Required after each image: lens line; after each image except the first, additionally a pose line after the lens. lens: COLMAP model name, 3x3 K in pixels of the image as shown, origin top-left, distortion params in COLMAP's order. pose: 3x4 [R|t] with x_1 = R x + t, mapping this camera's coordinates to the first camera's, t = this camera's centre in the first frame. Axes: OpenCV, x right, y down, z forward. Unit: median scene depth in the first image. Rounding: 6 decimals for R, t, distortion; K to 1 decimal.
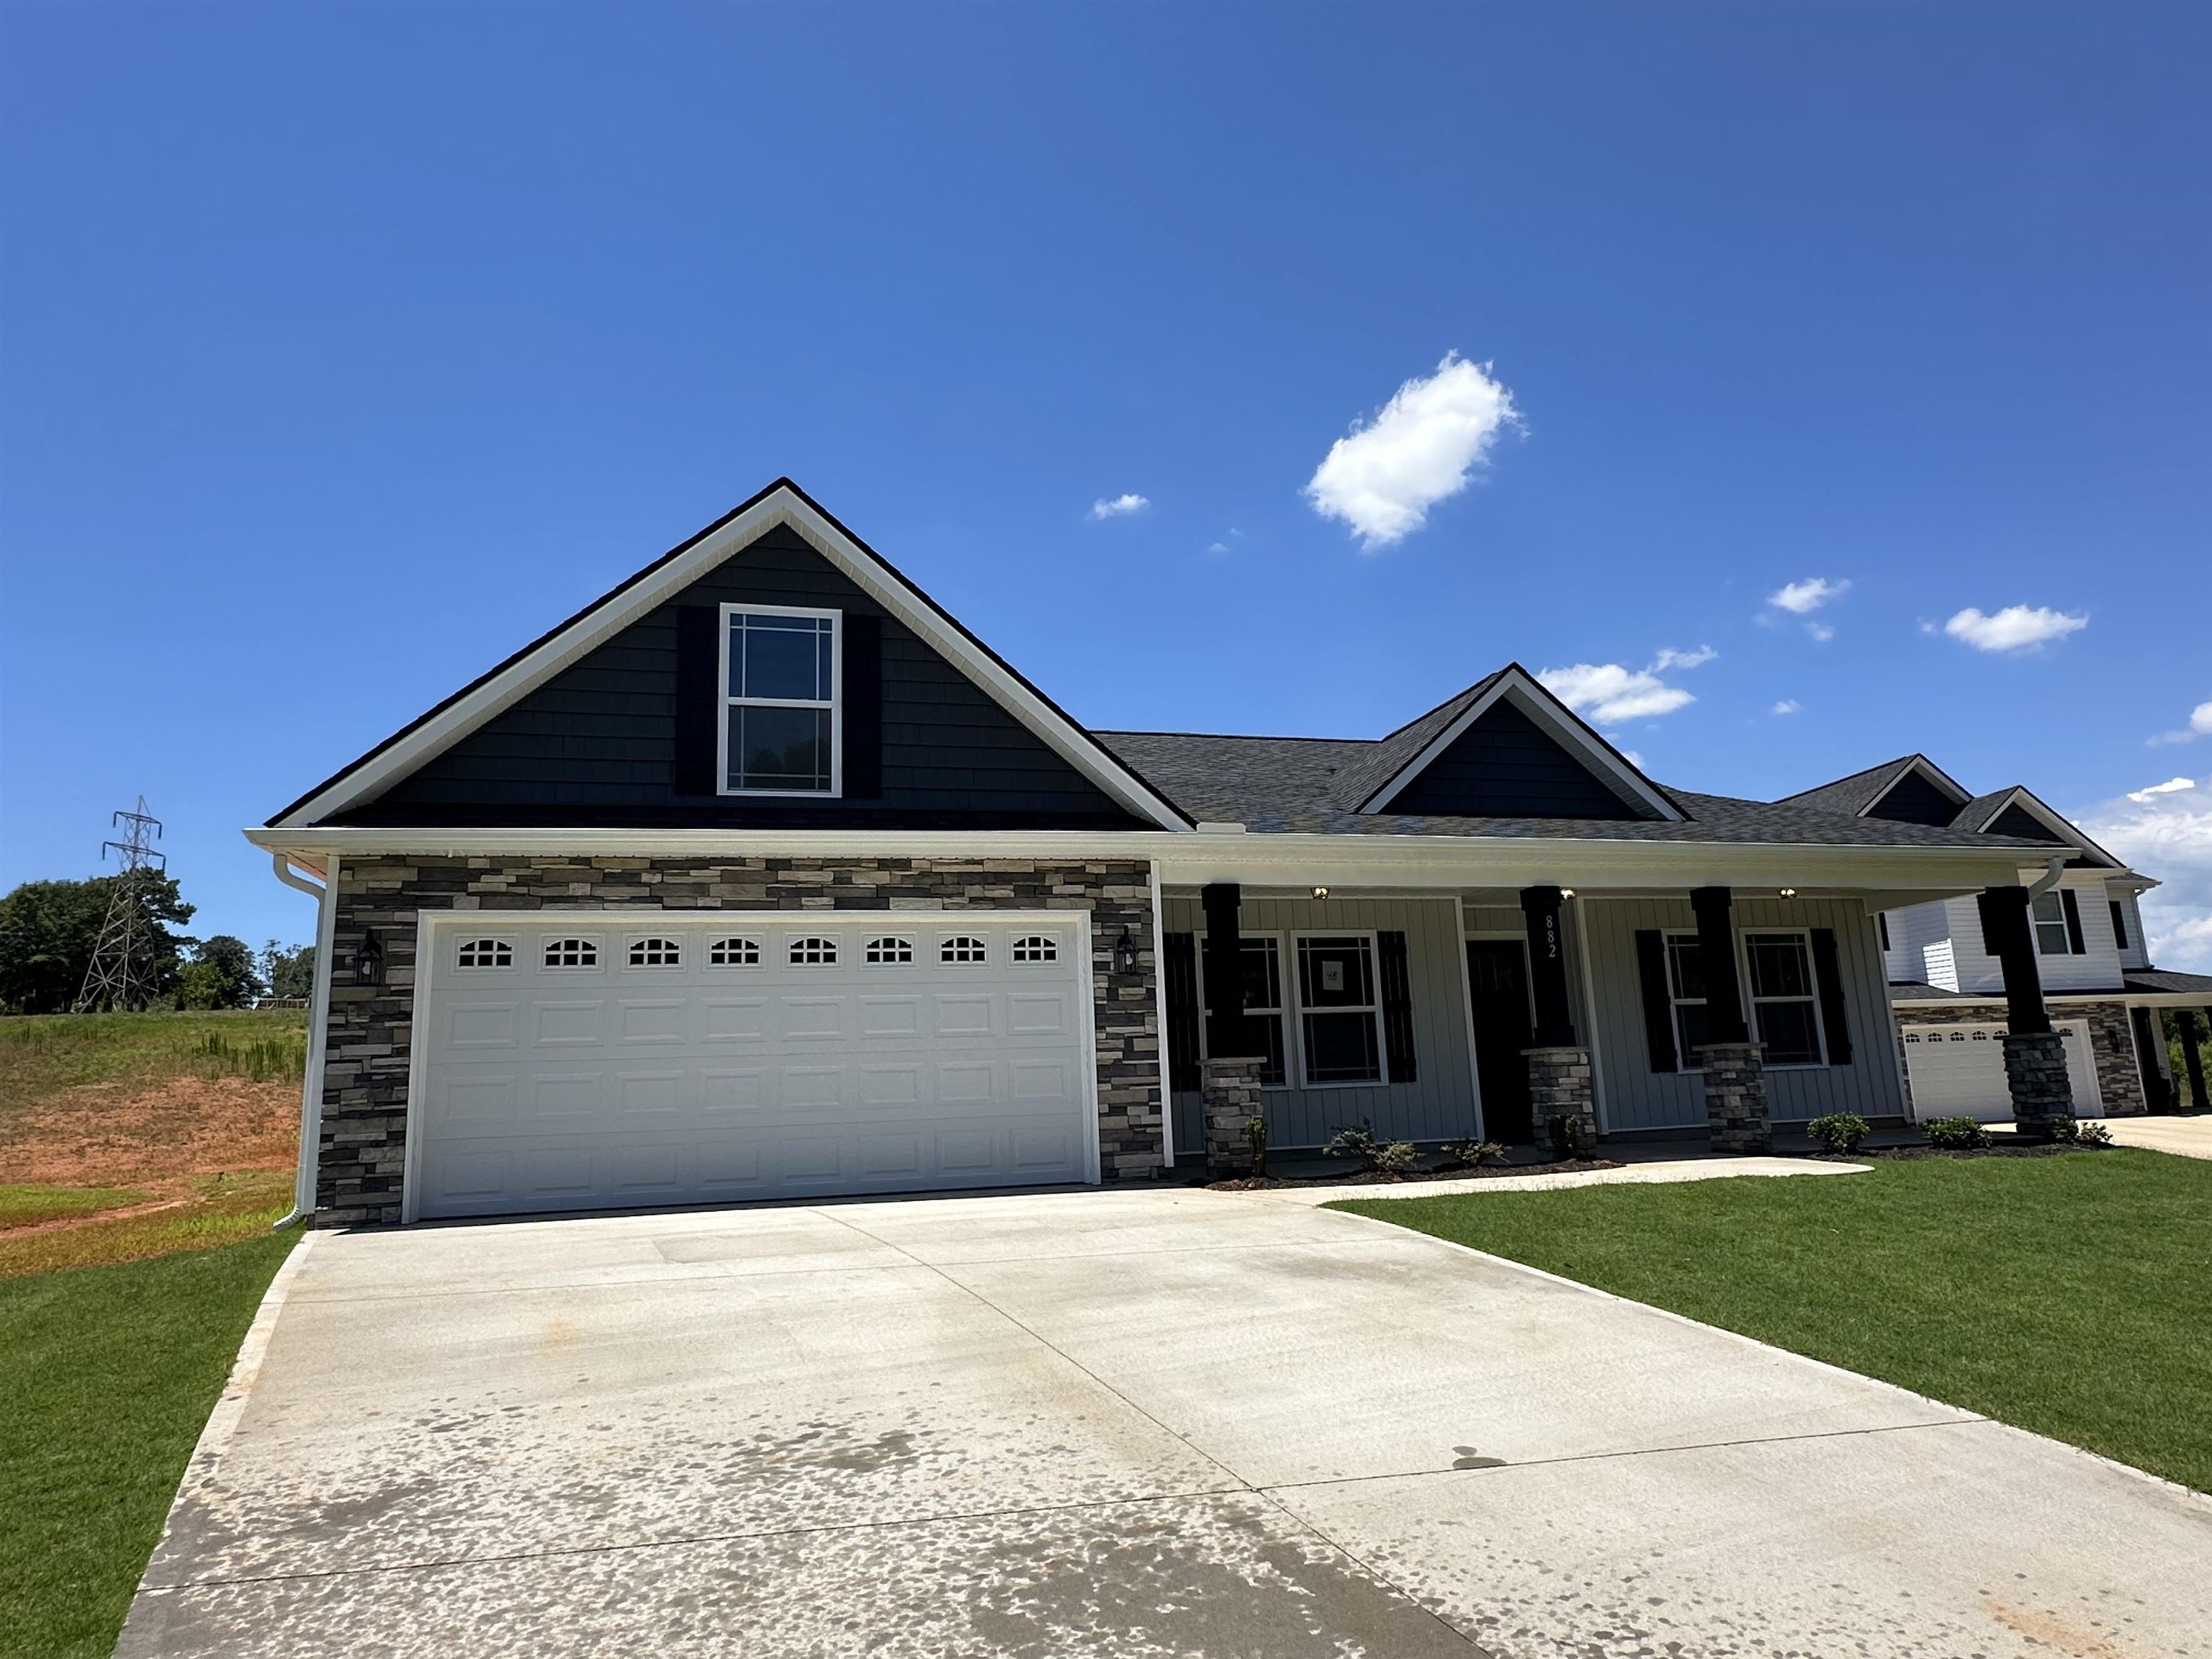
lens RADIAL K [[1350.6, 0, 1104.2], [0, 1350.6, 830.0], [0, 0, 1]] dist [0.002911, 0.000168]
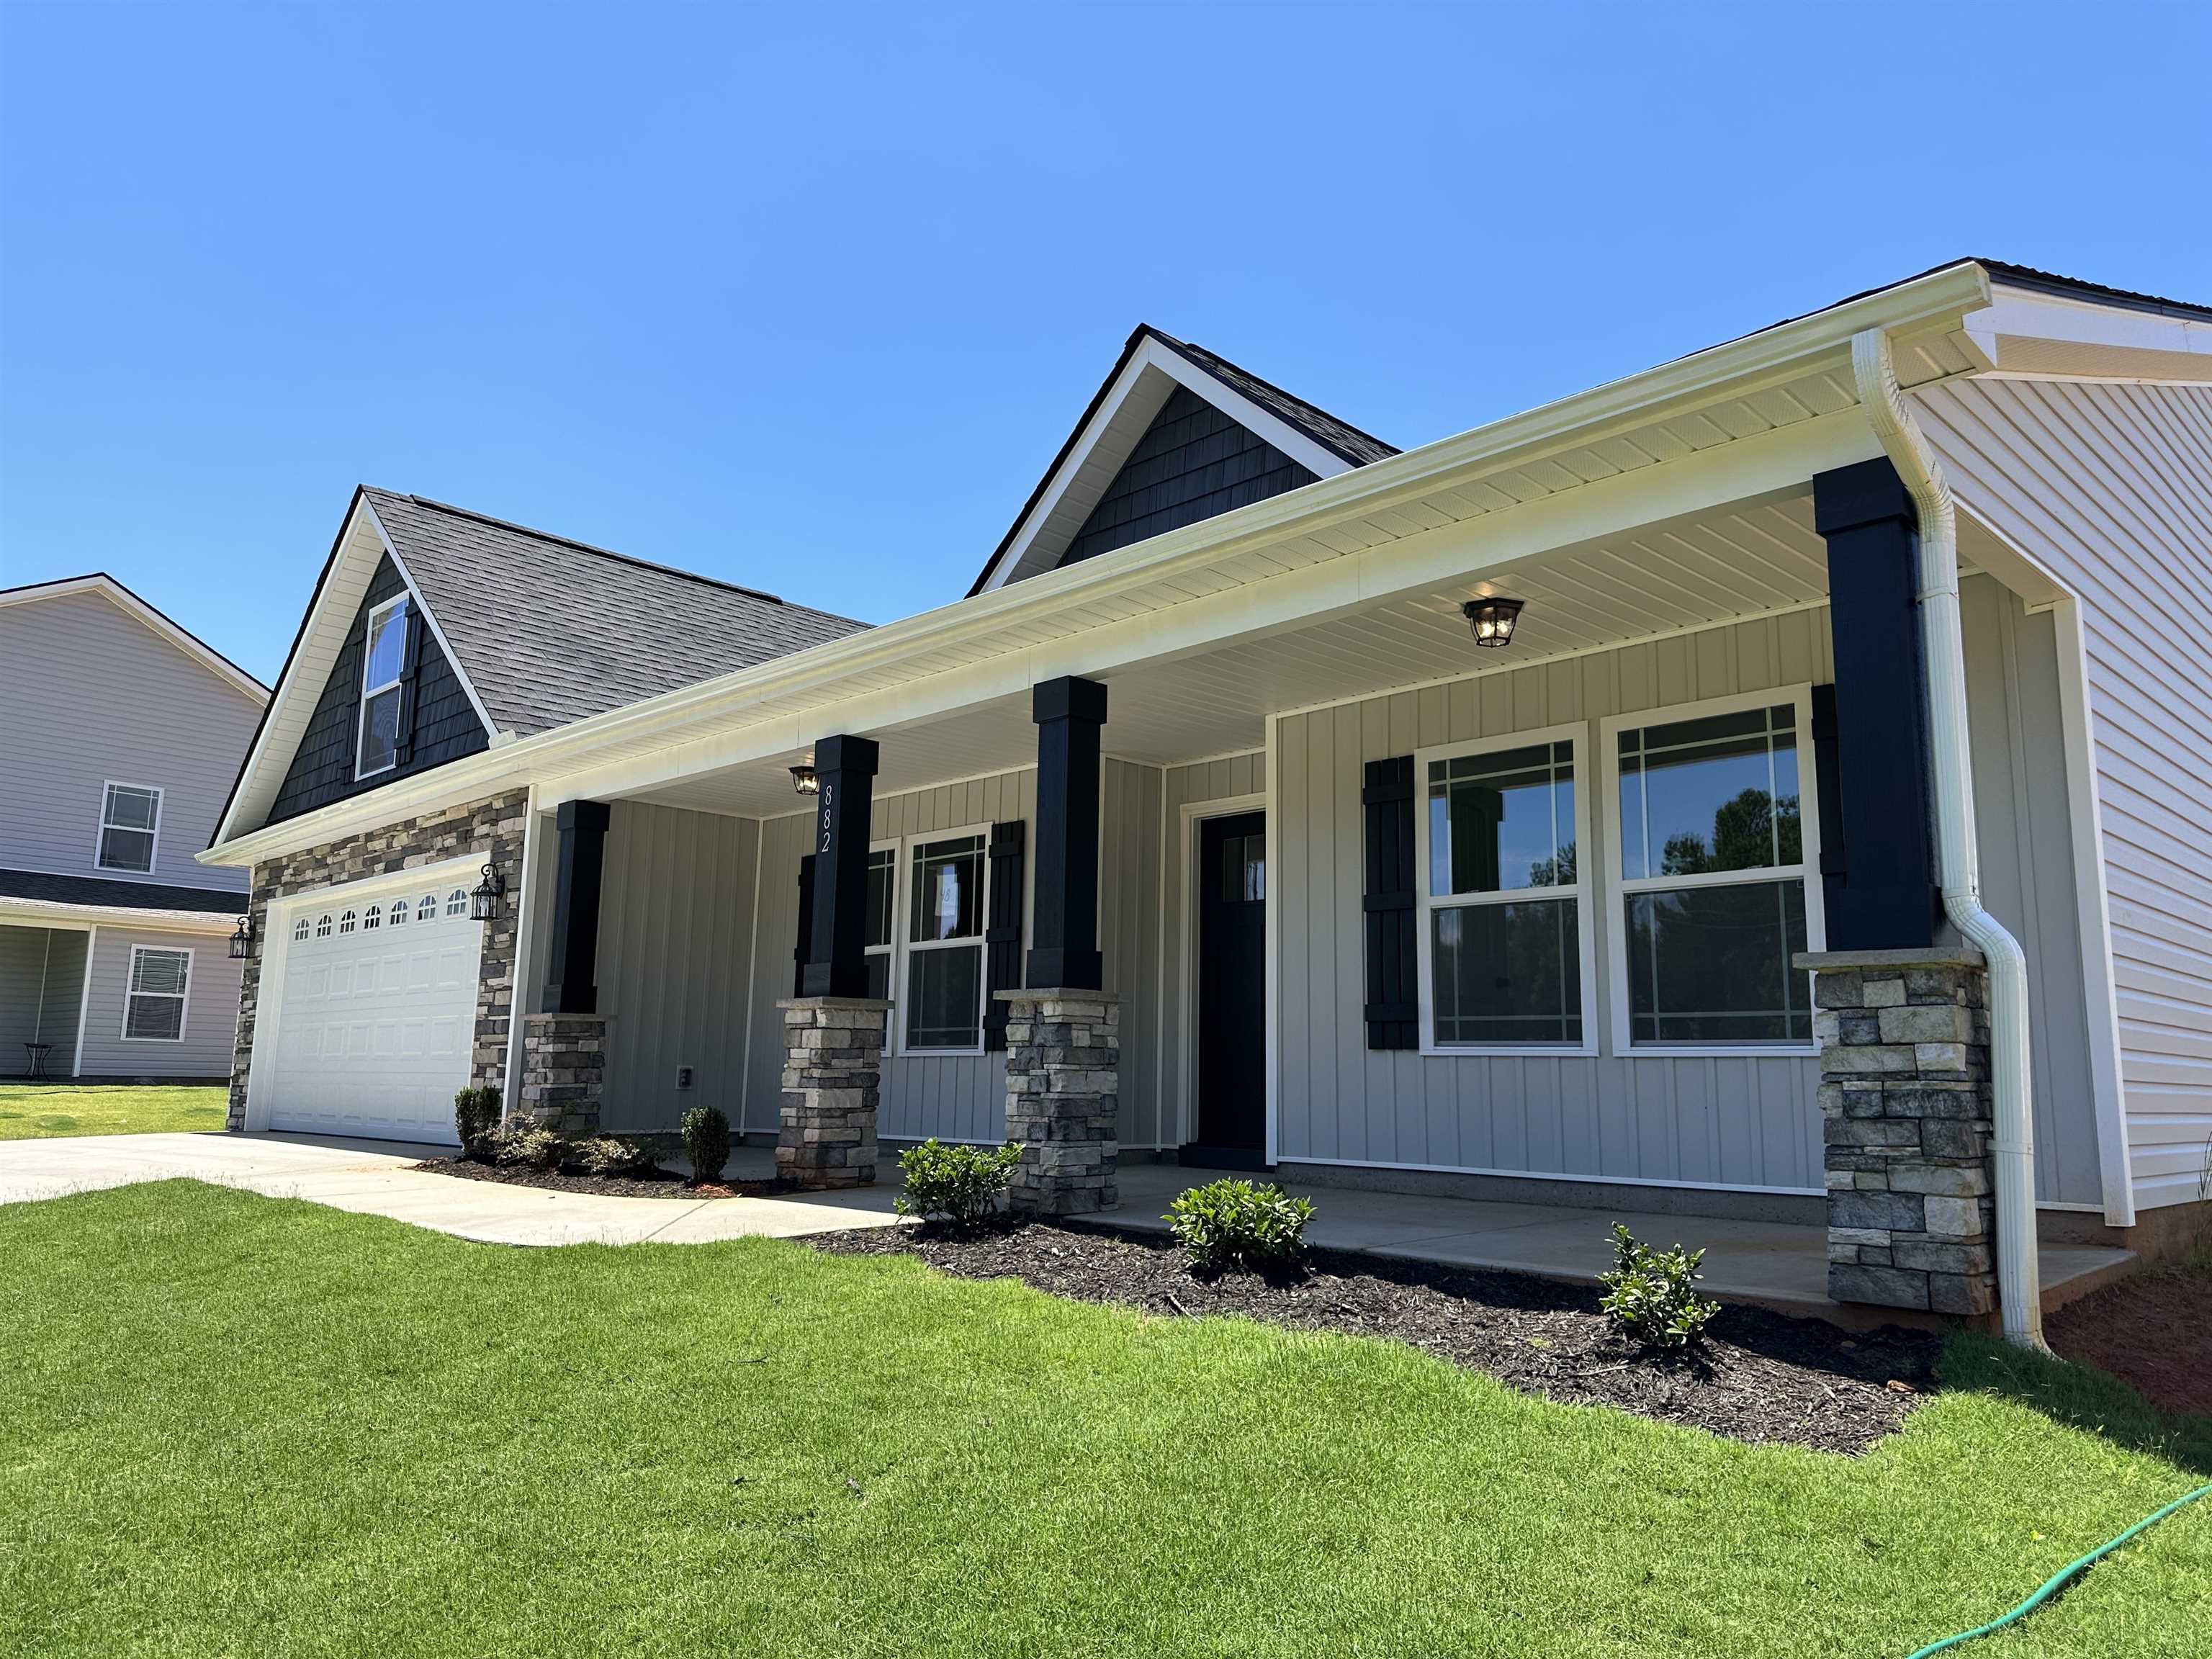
lens RADIAL K [[1556.5, 0, 1105.7], [0, 1556.5, 831.5], [0, 0, 1]] dist [0.015865, 0.000277]
pose [[0.492439, -0.094581, -0.865193, 0.915153], [0.140637, 0.989661, -0.028142, 0.111673], [0.858909, -0.107820, 0.500649, 0.691745]]
